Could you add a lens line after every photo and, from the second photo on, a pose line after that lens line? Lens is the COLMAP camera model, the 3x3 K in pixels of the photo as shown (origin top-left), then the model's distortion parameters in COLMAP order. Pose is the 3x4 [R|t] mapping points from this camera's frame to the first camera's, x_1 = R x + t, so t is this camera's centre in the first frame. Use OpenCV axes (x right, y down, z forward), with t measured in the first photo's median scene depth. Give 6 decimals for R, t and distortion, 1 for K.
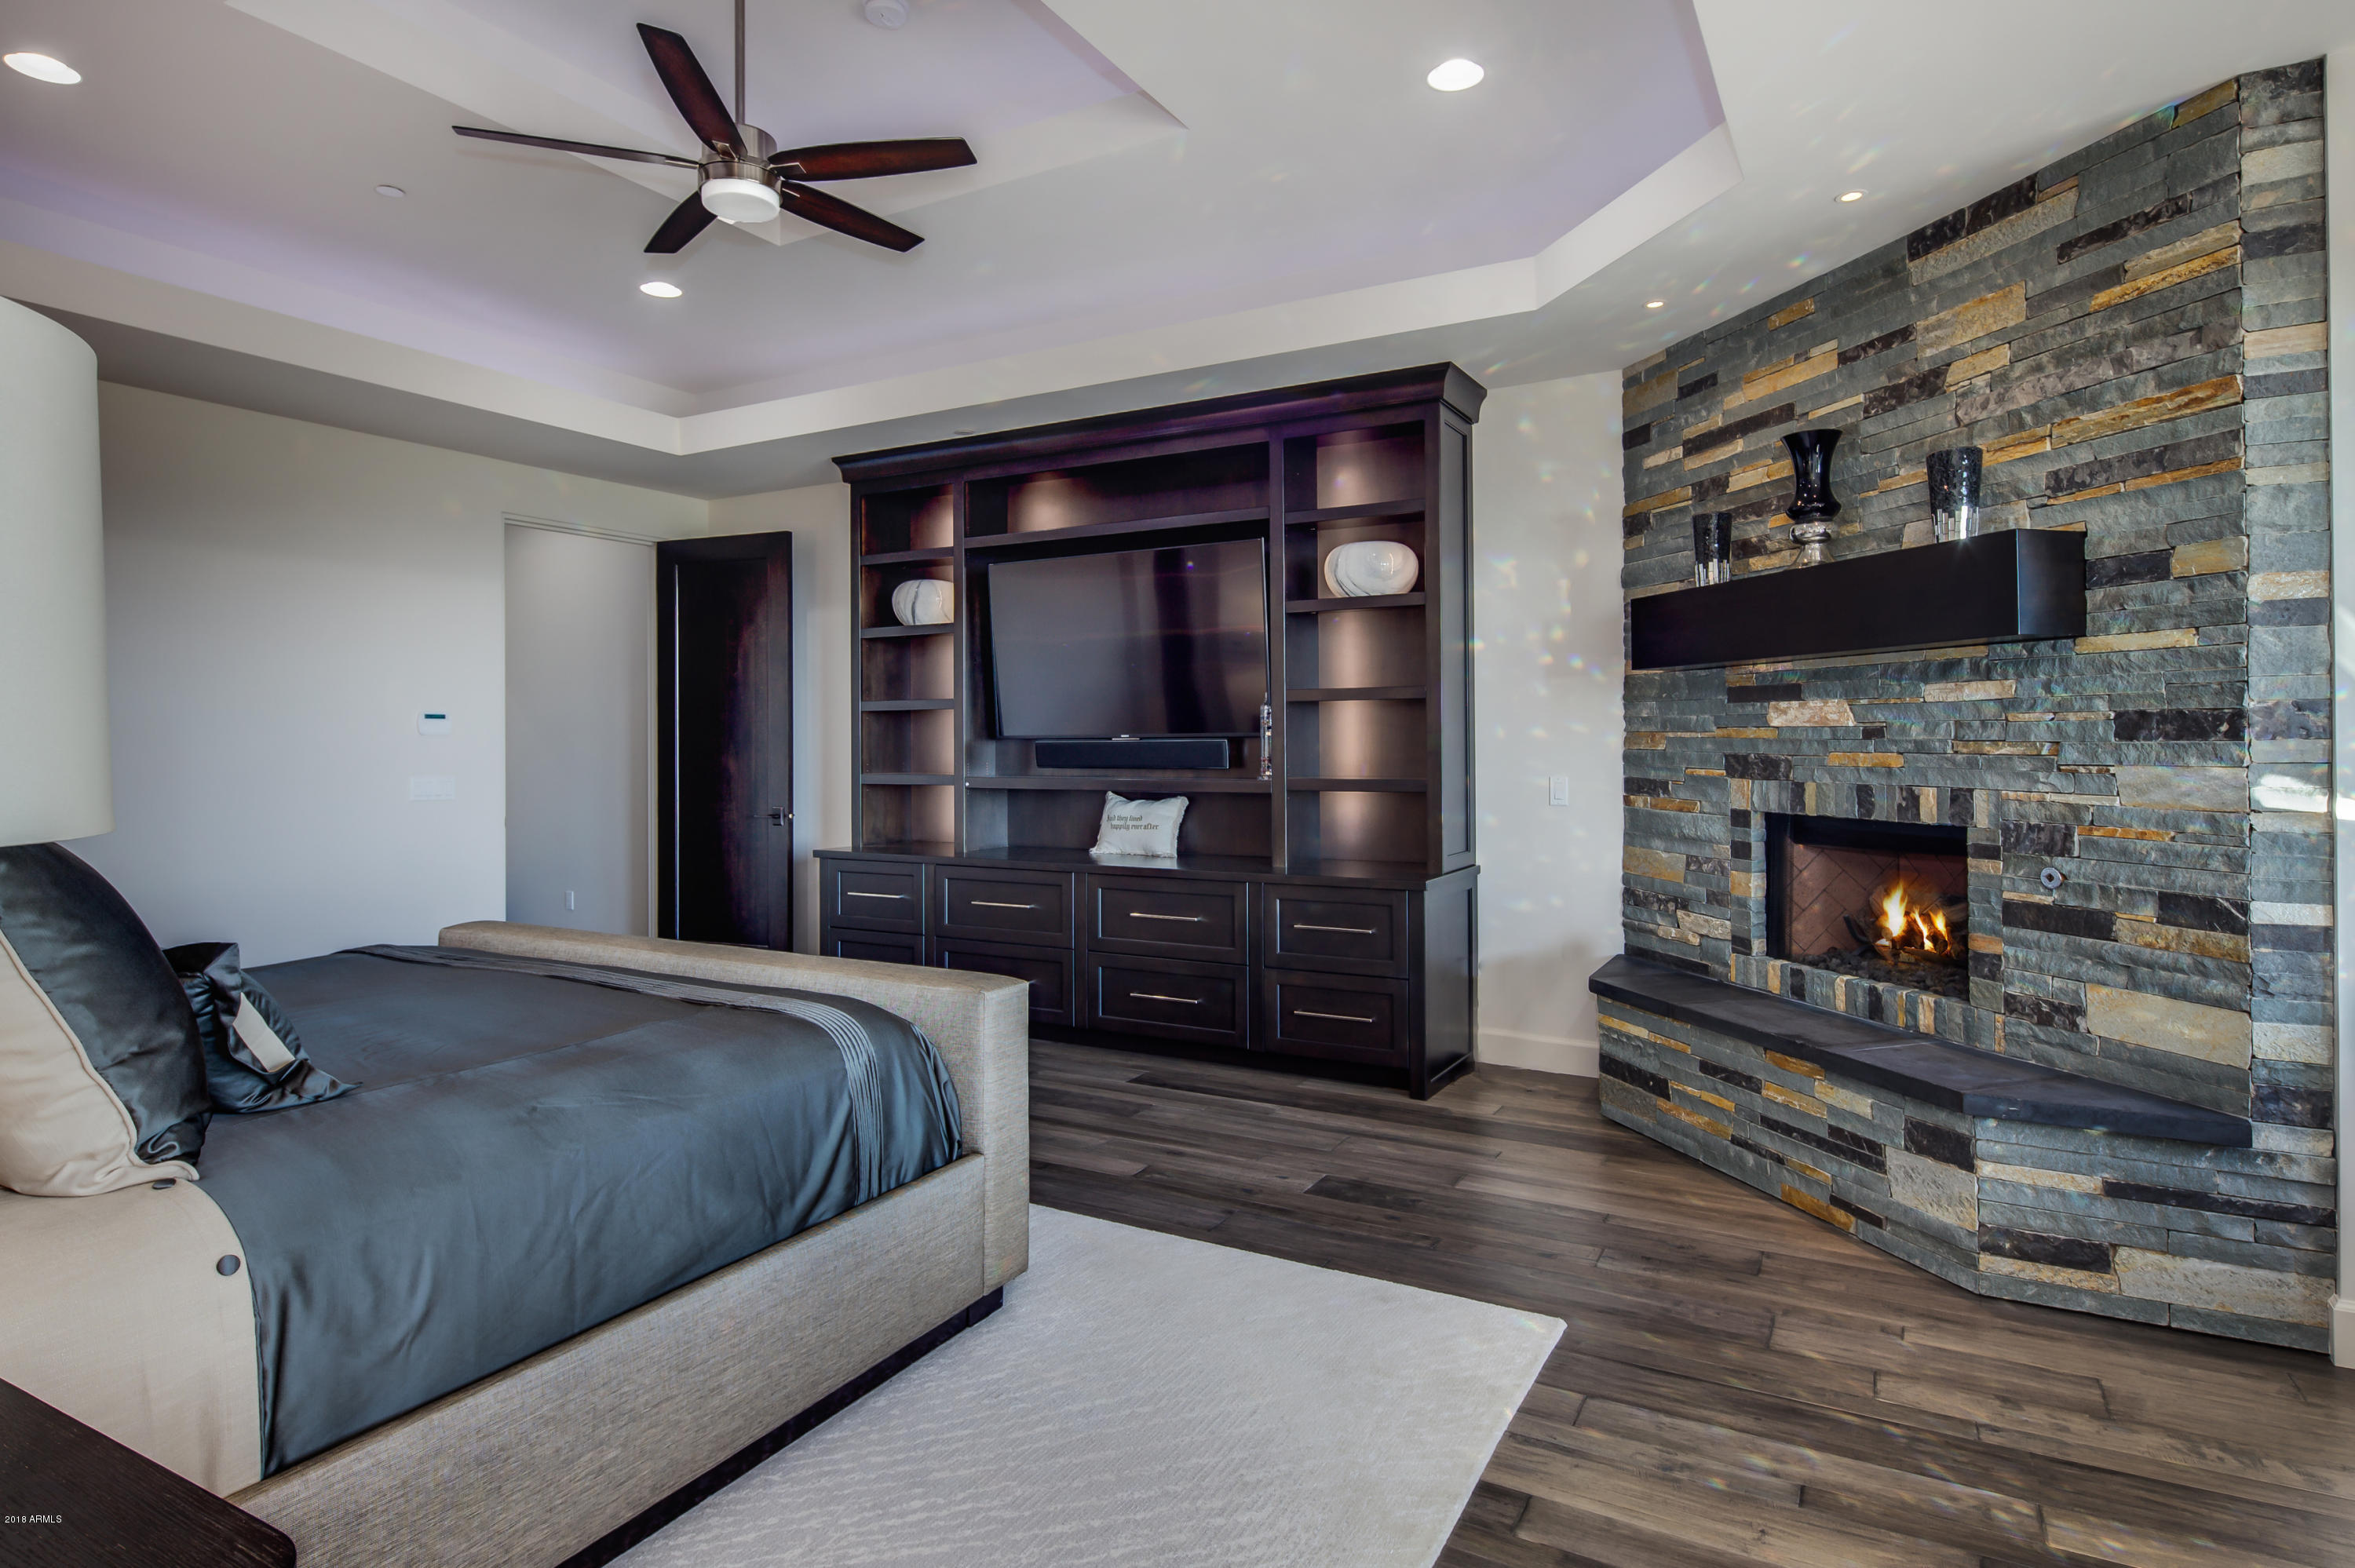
lens RADIAL K [[1207.5, 0, 1183.8], [0, 1207.5, 731.2], [0, 0, 1]] dist [-0.000762, -0.000054]
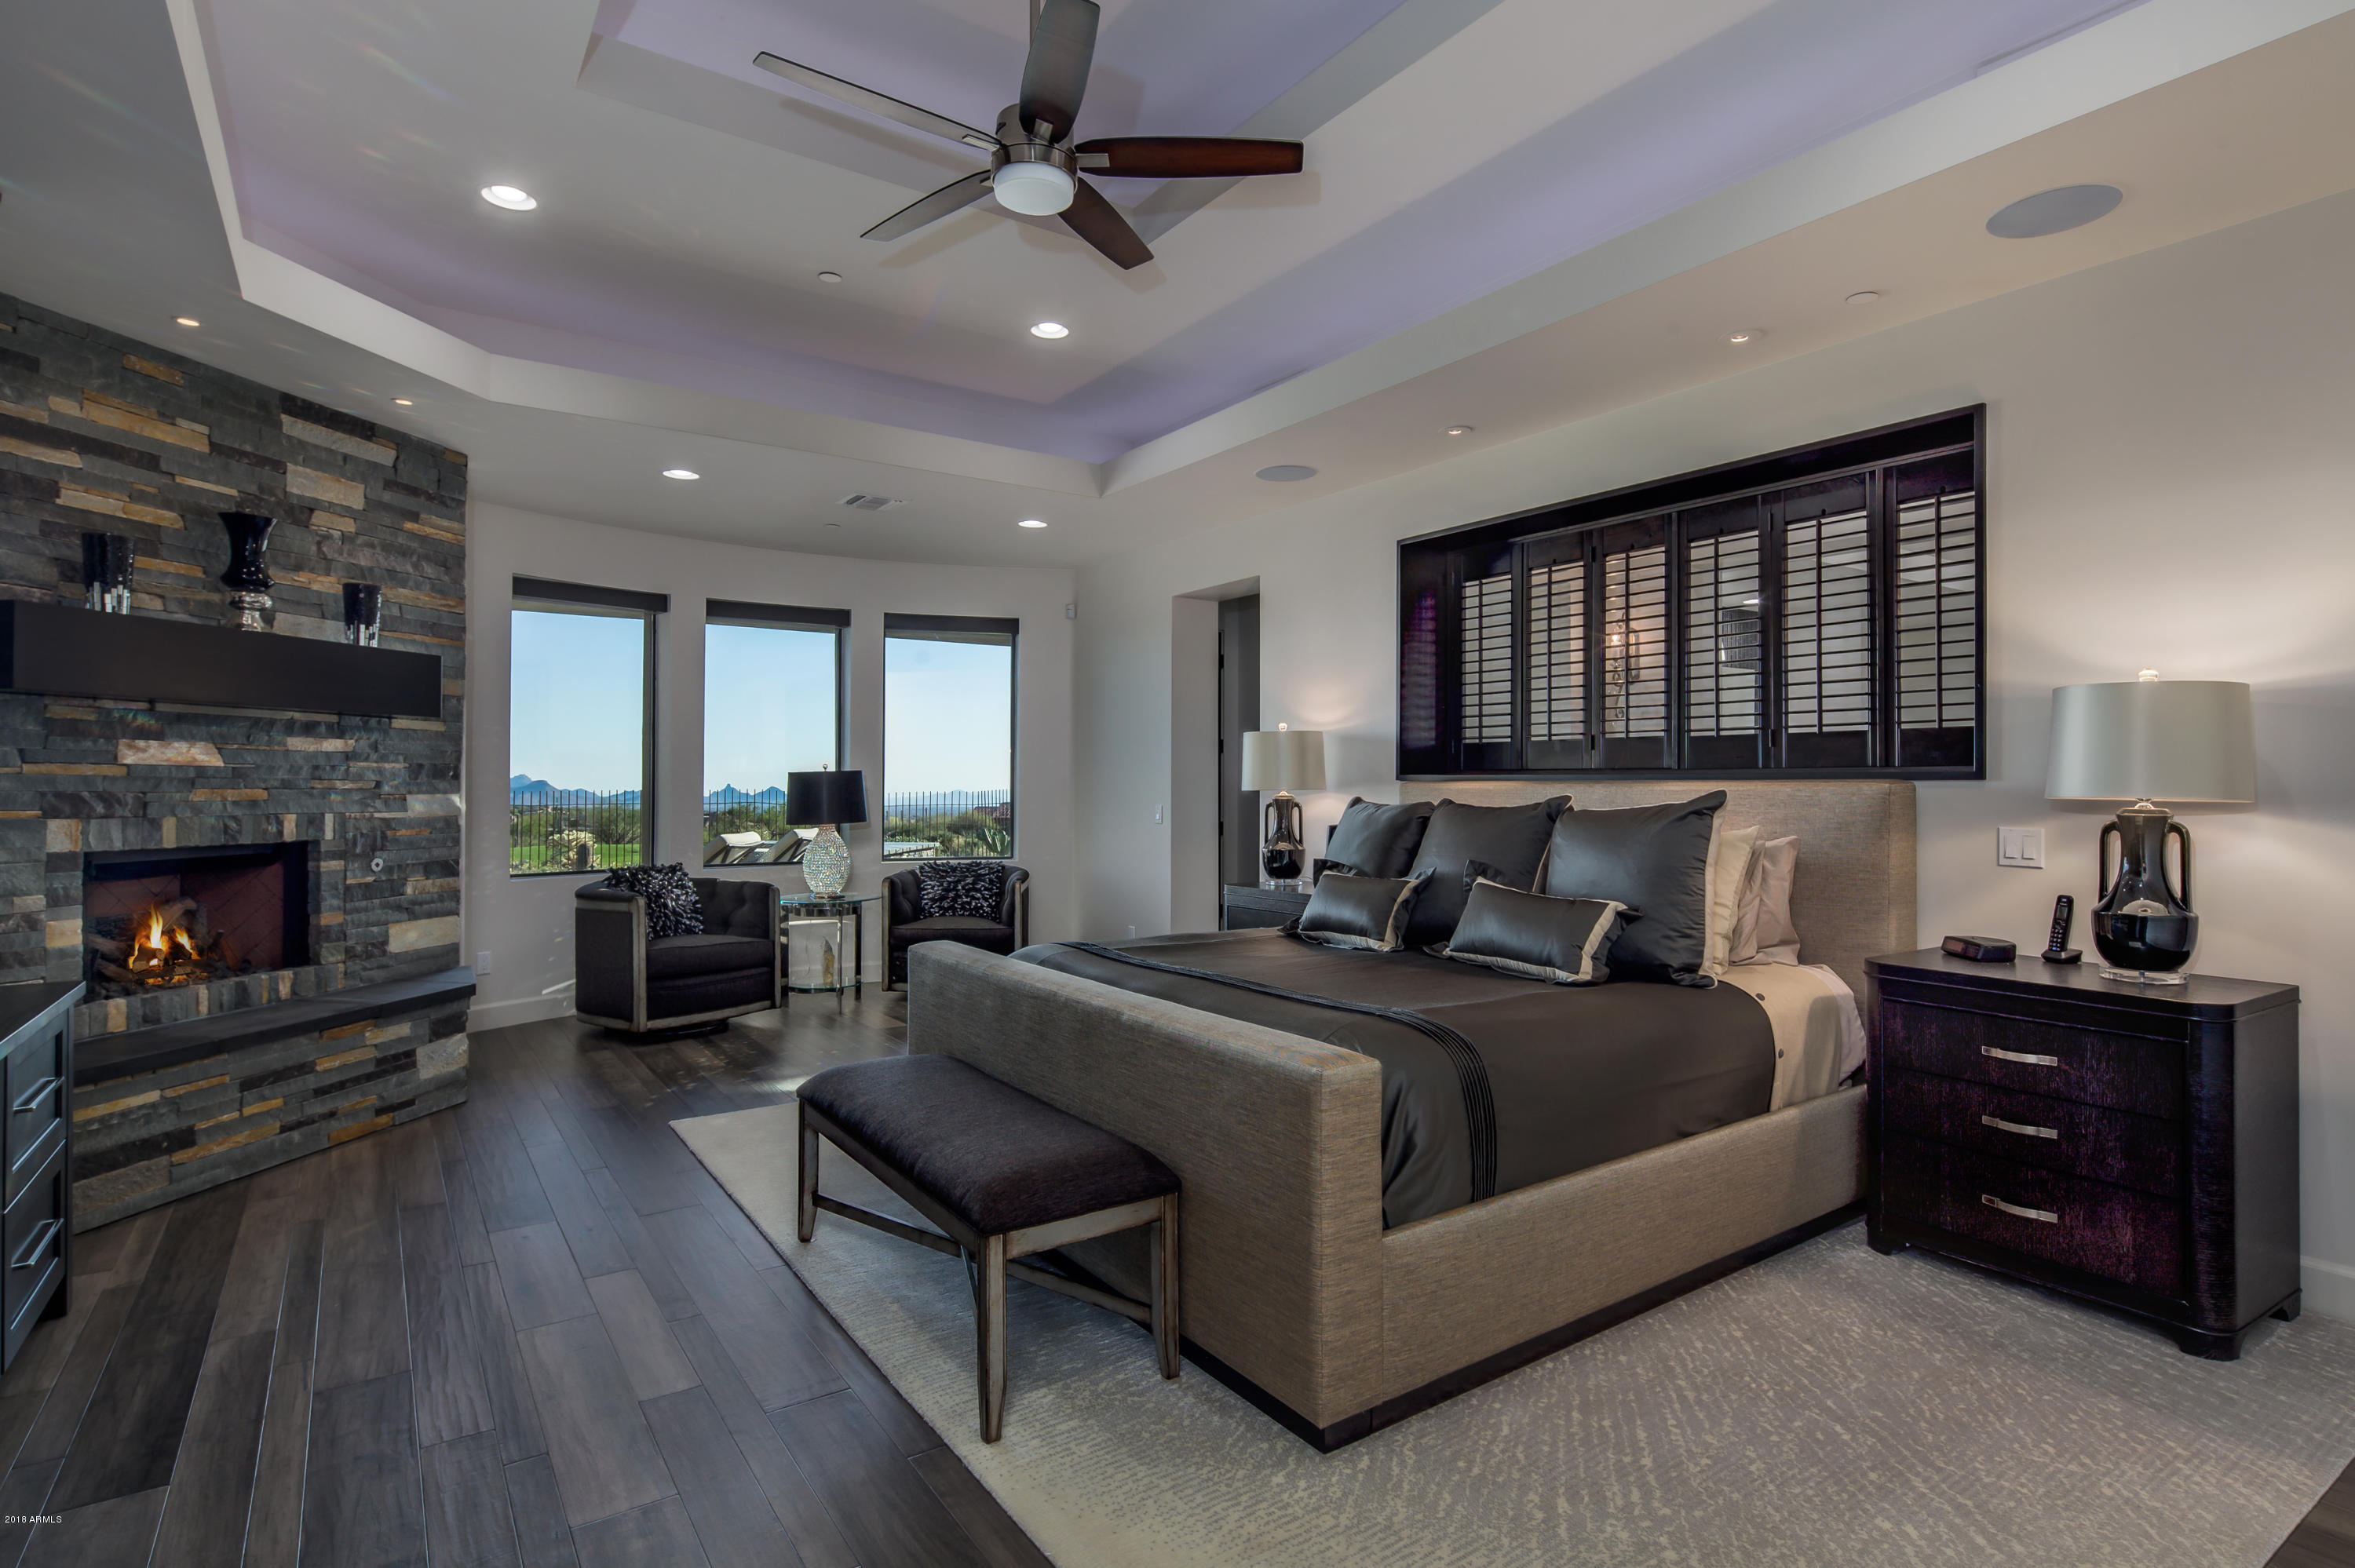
lens RADIAL K [[1202.3, 0, 1177.5], [0, 1202.3, 784.0], [0, 0, 1]] dist [-0.002510, -0.000663]
pose [[-0.888502, 0.005466, 0.458841, -0.887944], [0.001159, 0.999953, -0.009667, 0.027845], [-0.458872, -0.008057, -0.888466, 1.772652]]
